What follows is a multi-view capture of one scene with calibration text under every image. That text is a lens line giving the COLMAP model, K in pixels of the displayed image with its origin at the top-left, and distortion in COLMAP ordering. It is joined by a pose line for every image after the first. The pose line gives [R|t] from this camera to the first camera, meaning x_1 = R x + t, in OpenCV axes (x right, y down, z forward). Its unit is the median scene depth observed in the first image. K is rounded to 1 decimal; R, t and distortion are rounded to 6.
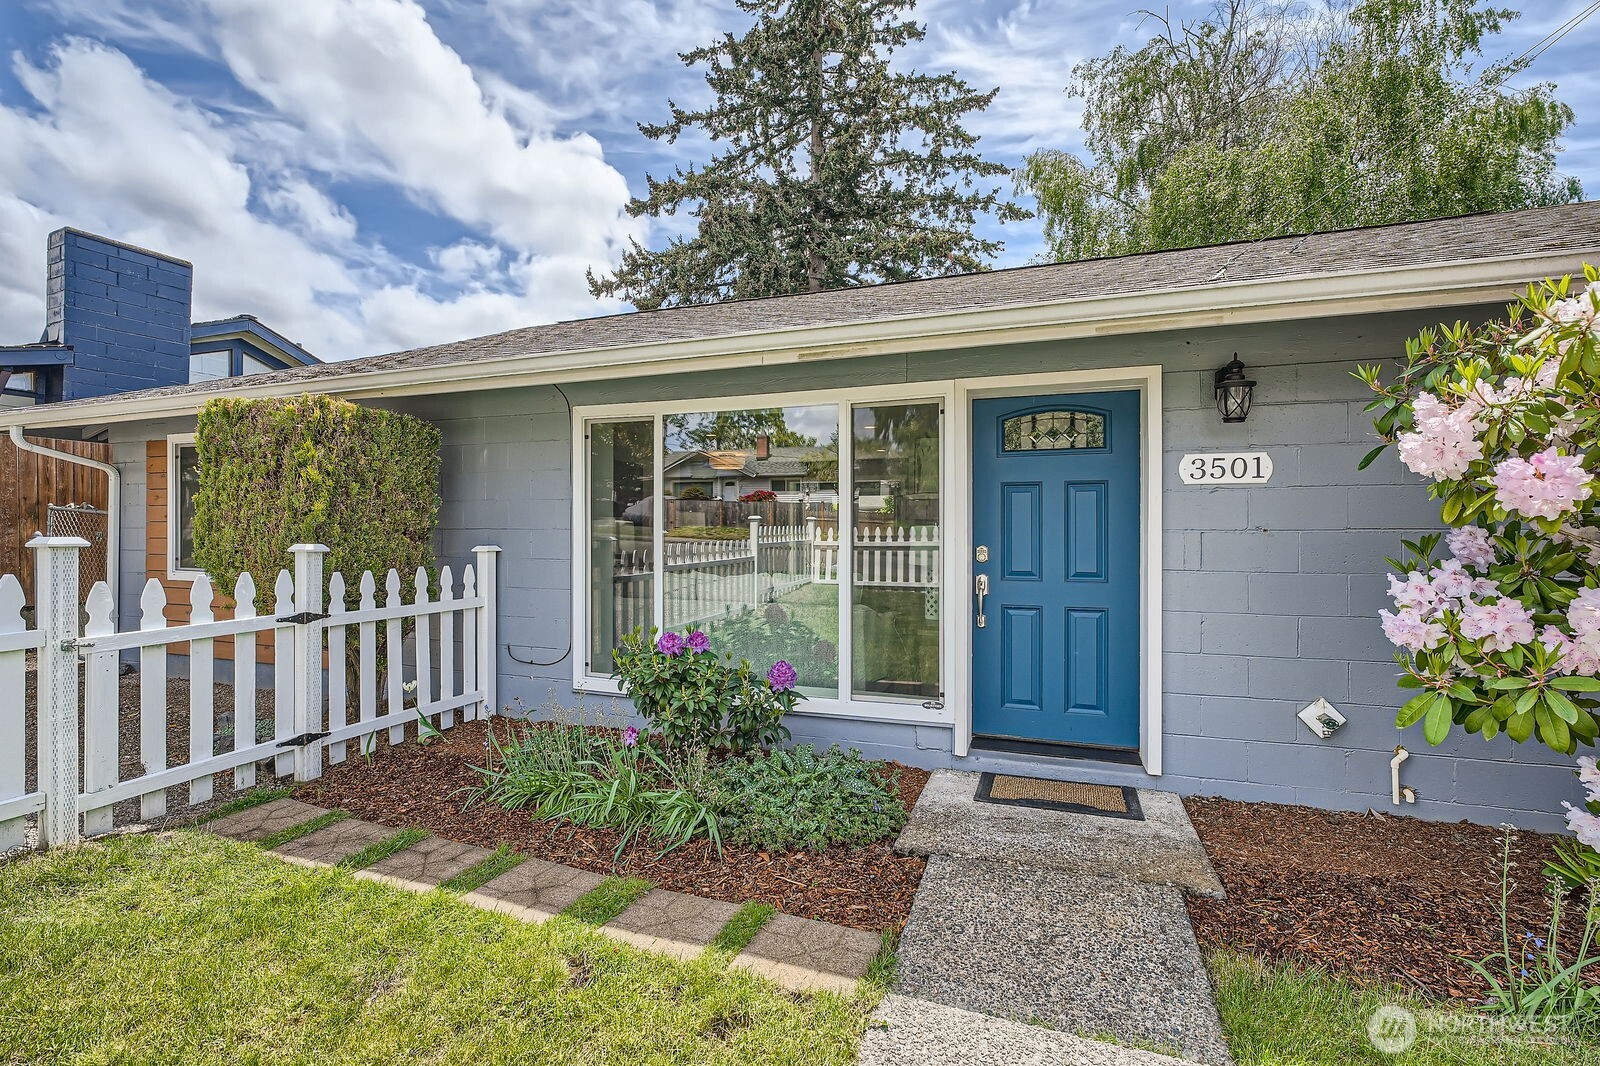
lens RADIAL K [[715.1, 0, 791.4], [0, 715.1, 525.8], [0, 0, 1]] dist [-0.004109, 0.000101]
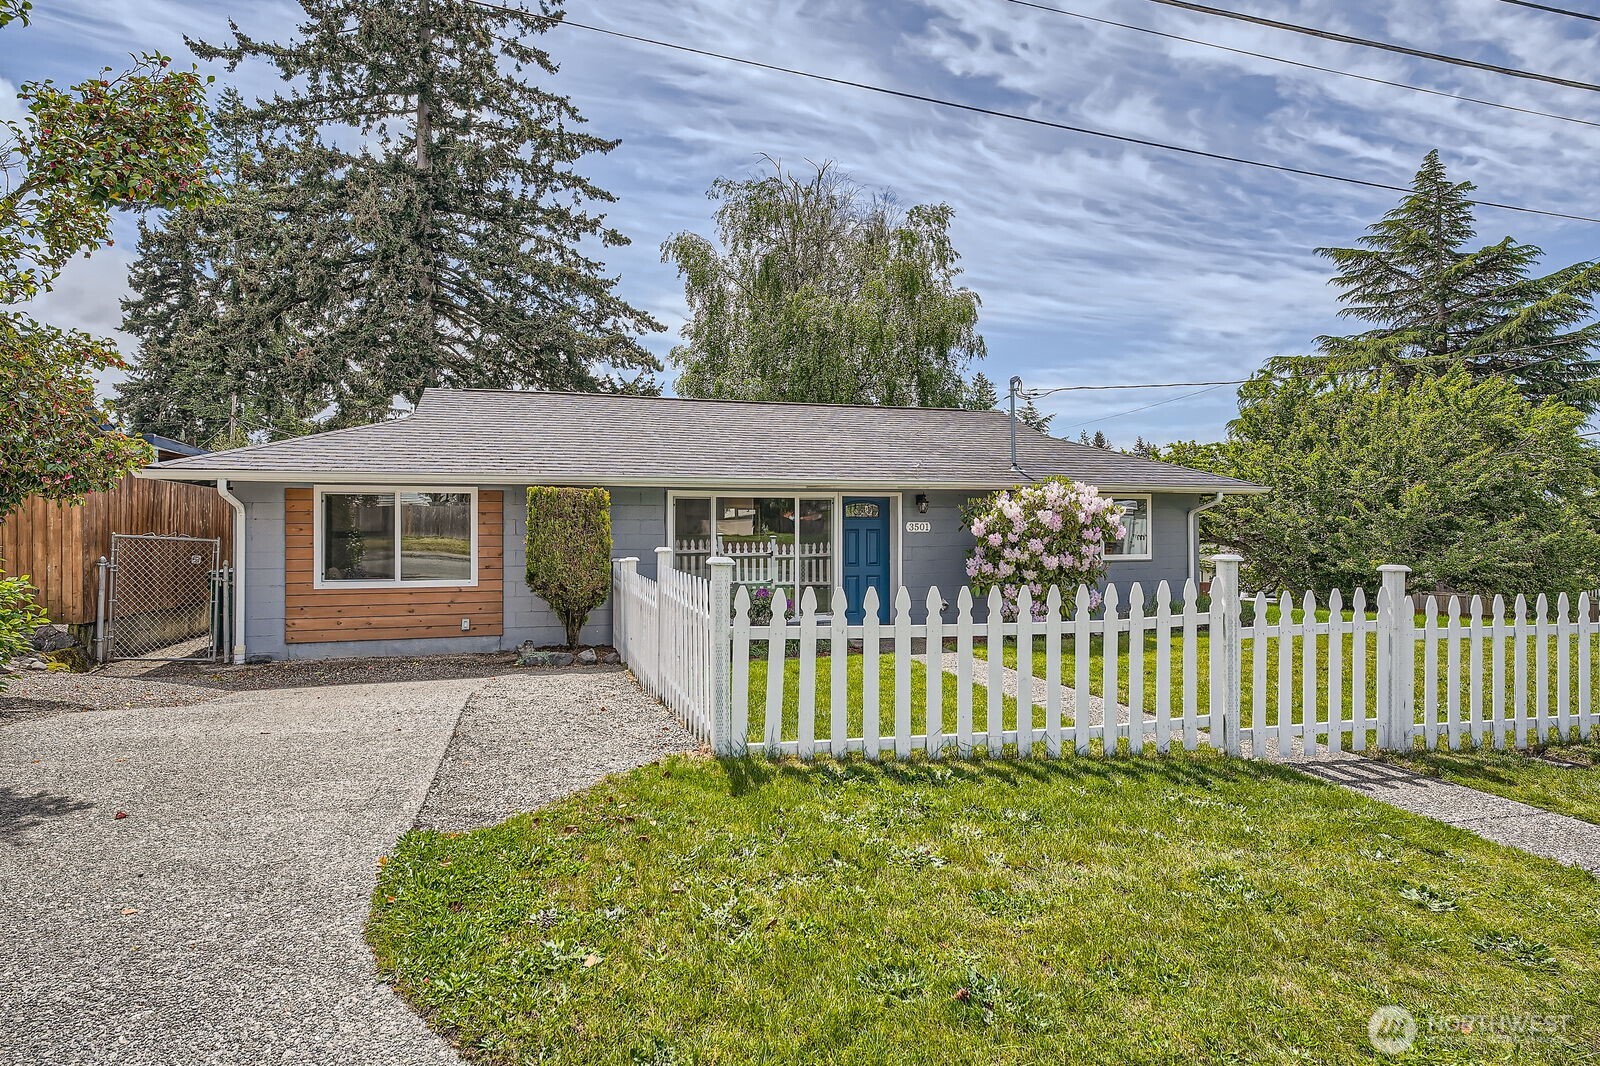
lens RADIAL K [[833.9, 0, 801.3], [0, 833.9, 529.2], [0, 0, 1]] dist [0.004944, -0.000588]
pose [[0.803985, -0.002931, 0.594642, -0.552176], [-0.000304, 0.999986, 0.005339, -0.025245], [-0.594649, -0.004473, 0.803973, -0.454207]]
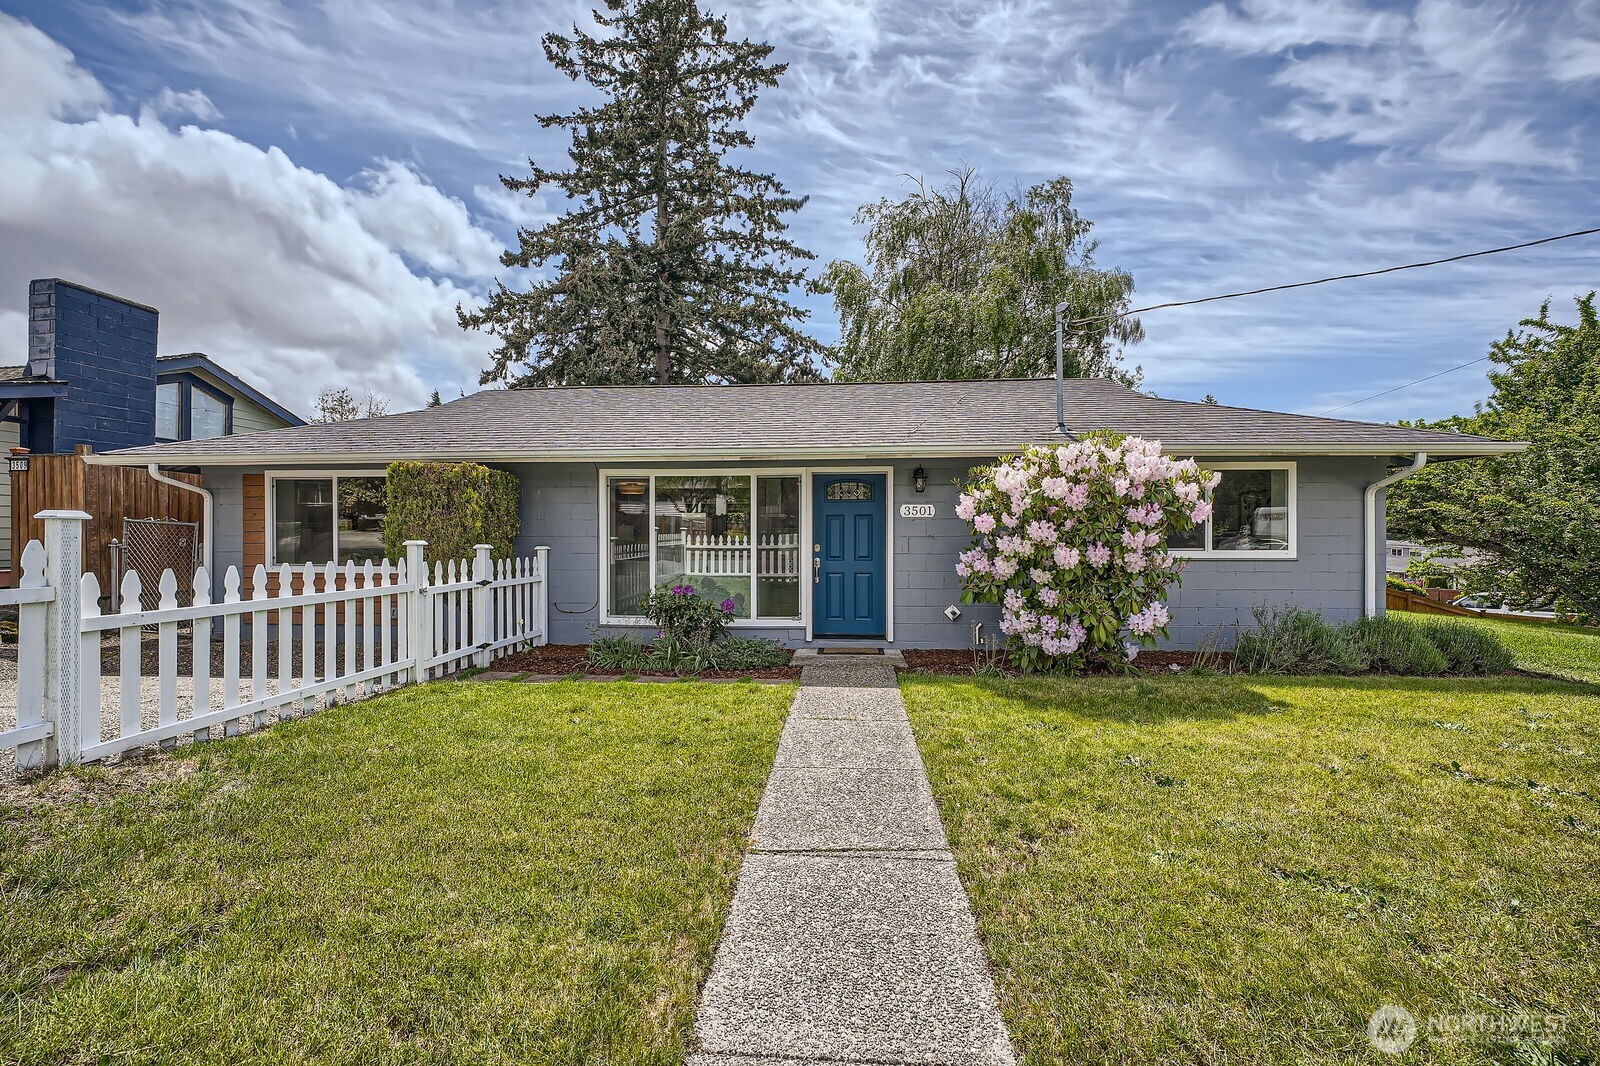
lens RADIAL K [[644.5, 0, 798.8], [0, 644.5, 534.5], [0, 0, 1]] dist [-0.003507, -0.001473]
pose [[0.961351, -0.000426, 0.275325, -0.103115], [-0.000532, 0.999994, 0.003404, -0.002355], [-0.275325, -0.003419, 0.961345, -0.270487]]
